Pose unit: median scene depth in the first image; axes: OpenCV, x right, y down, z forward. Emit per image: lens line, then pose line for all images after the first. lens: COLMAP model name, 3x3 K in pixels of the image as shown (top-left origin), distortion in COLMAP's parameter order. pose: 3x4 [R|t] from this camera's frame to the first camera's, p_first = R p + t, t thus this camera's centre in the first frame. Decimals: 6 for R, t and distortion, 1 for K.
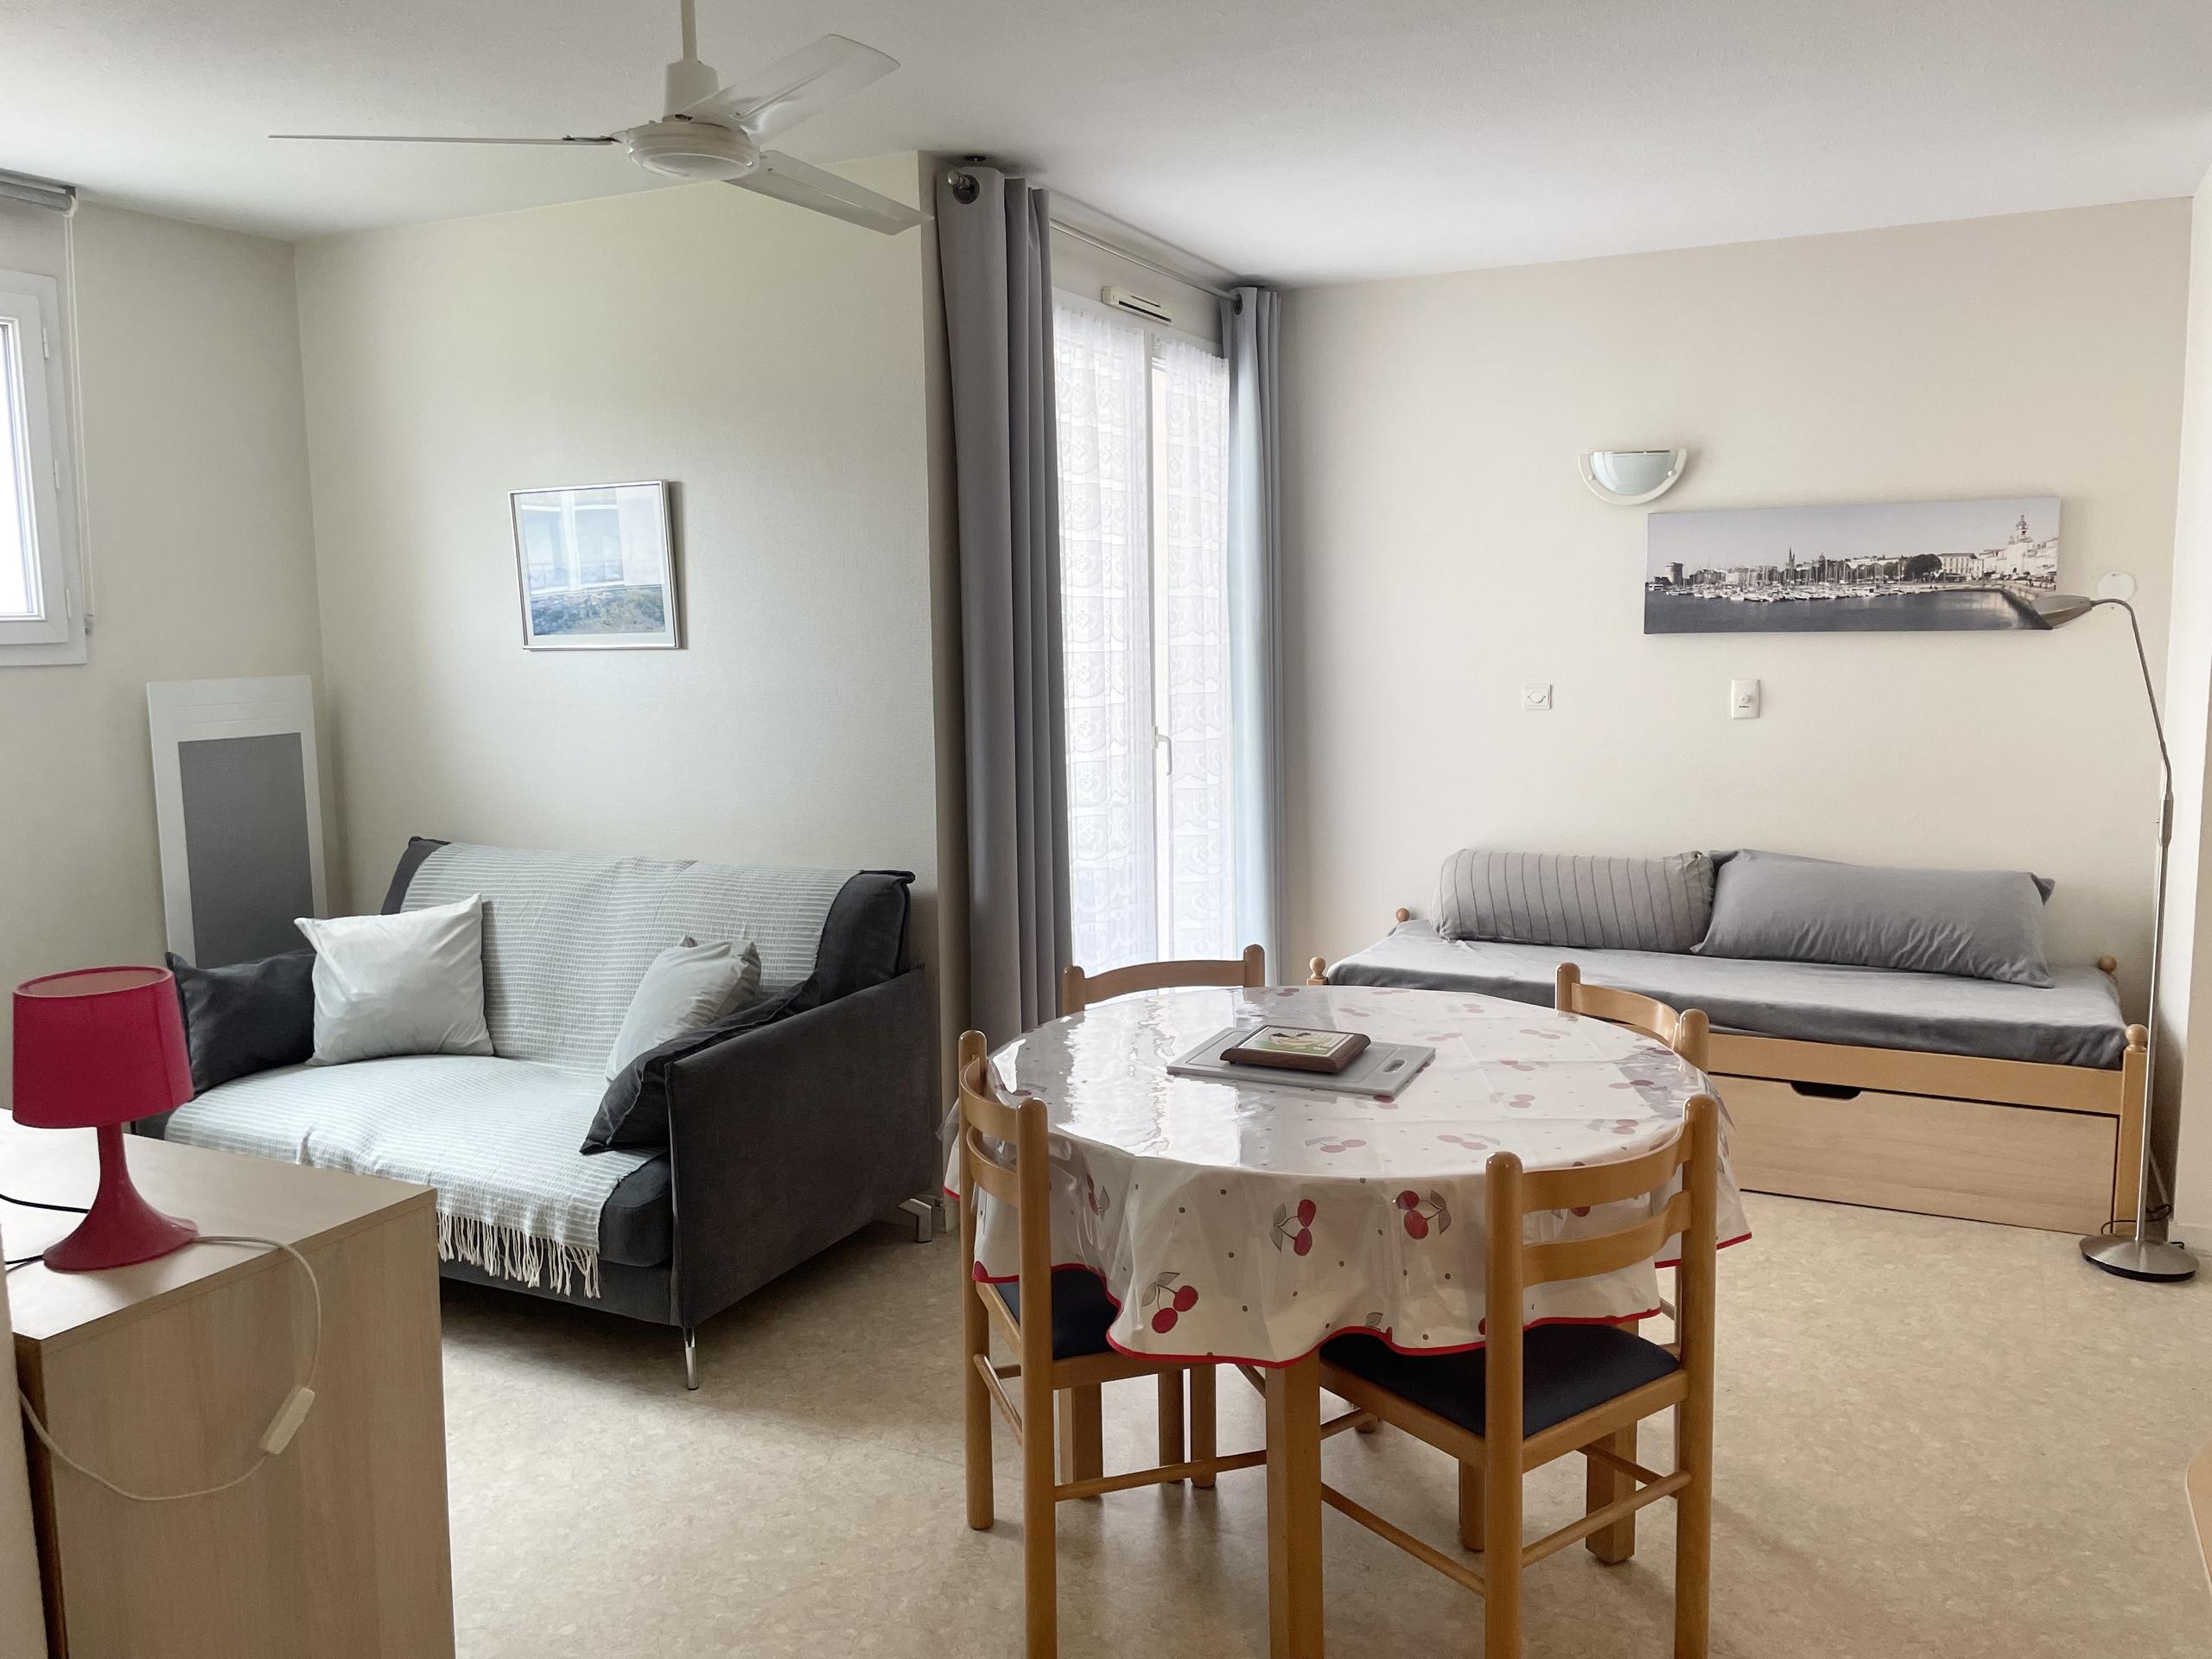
lens RADIAL K [[1669.8, 0, 1098.6], [0, 1669.8, 814.1], [0, 0, 1]] dist [0.111143, -0.139923]
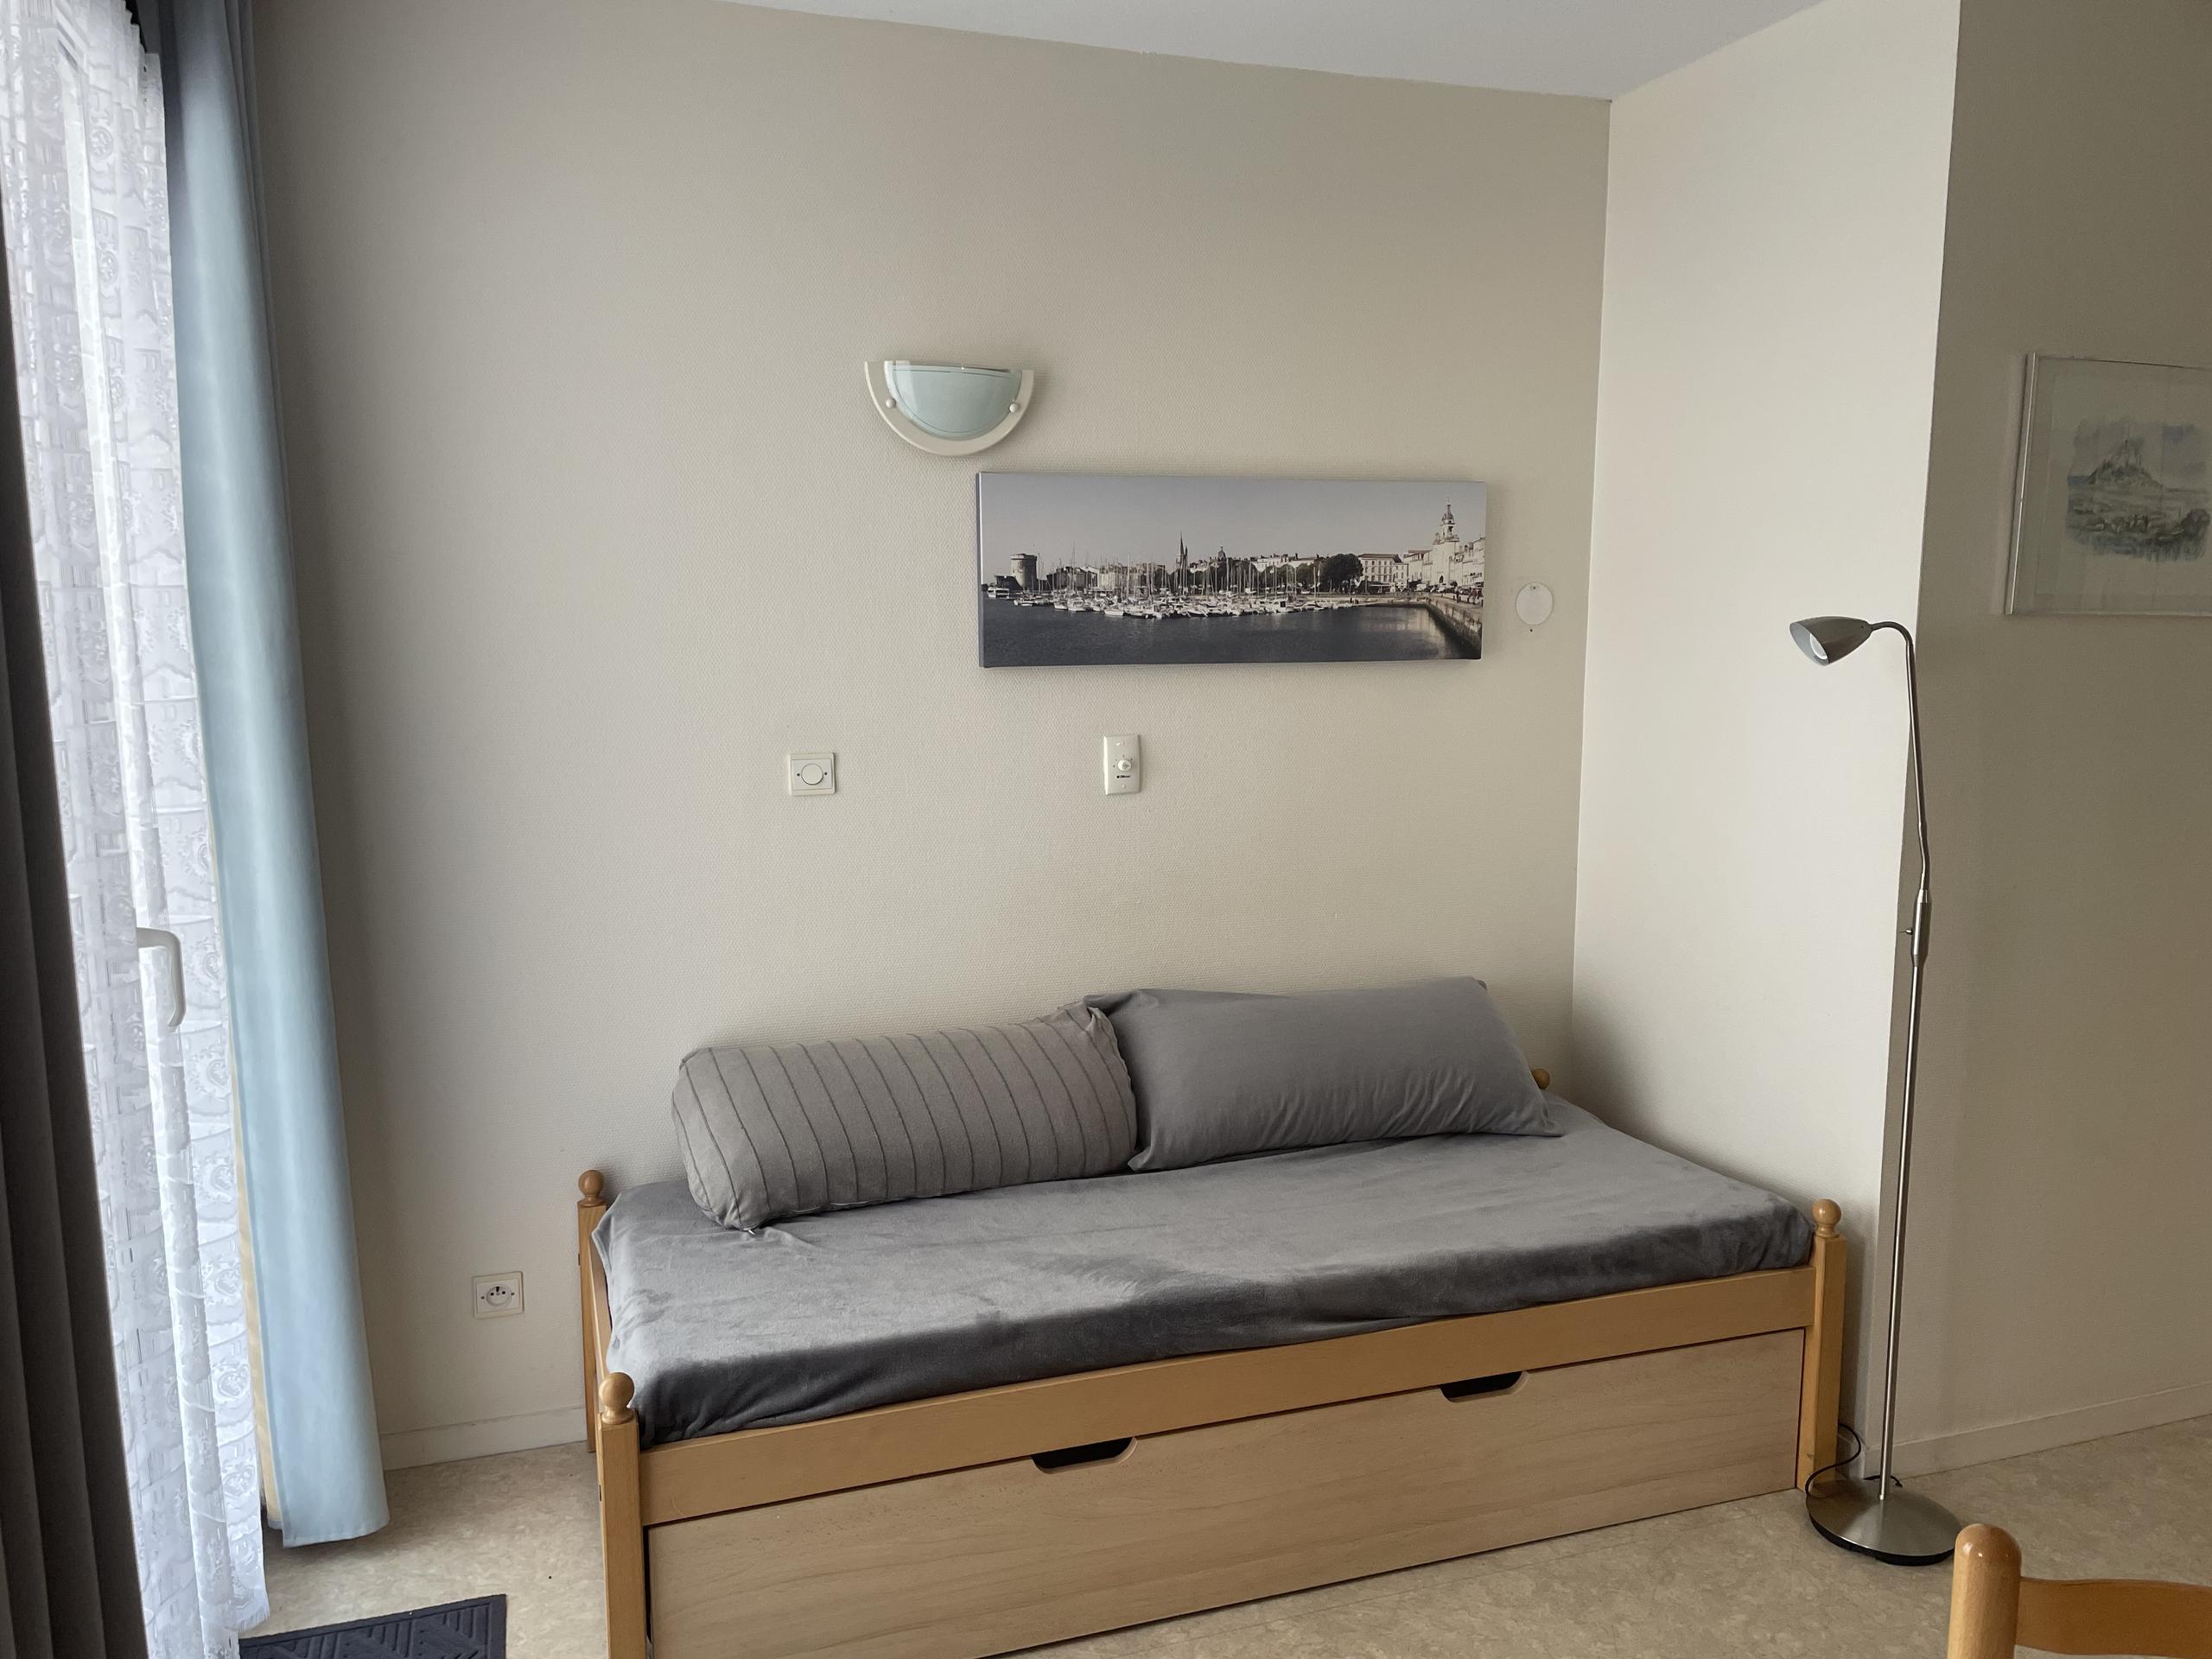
lens RADIAL K [[1705.4, 0, 1161.4], [0, 1705.4, 853.2], [0, 0, 1]] dist [0.145584, -0.267366]
pose [[0.703896, -0.092383, 0.704270, -0.085403], [0.079036, 0.995536, 0.051596, -0.069709], [-0.705893, 0.019344, 0.708055, 0.537594]]
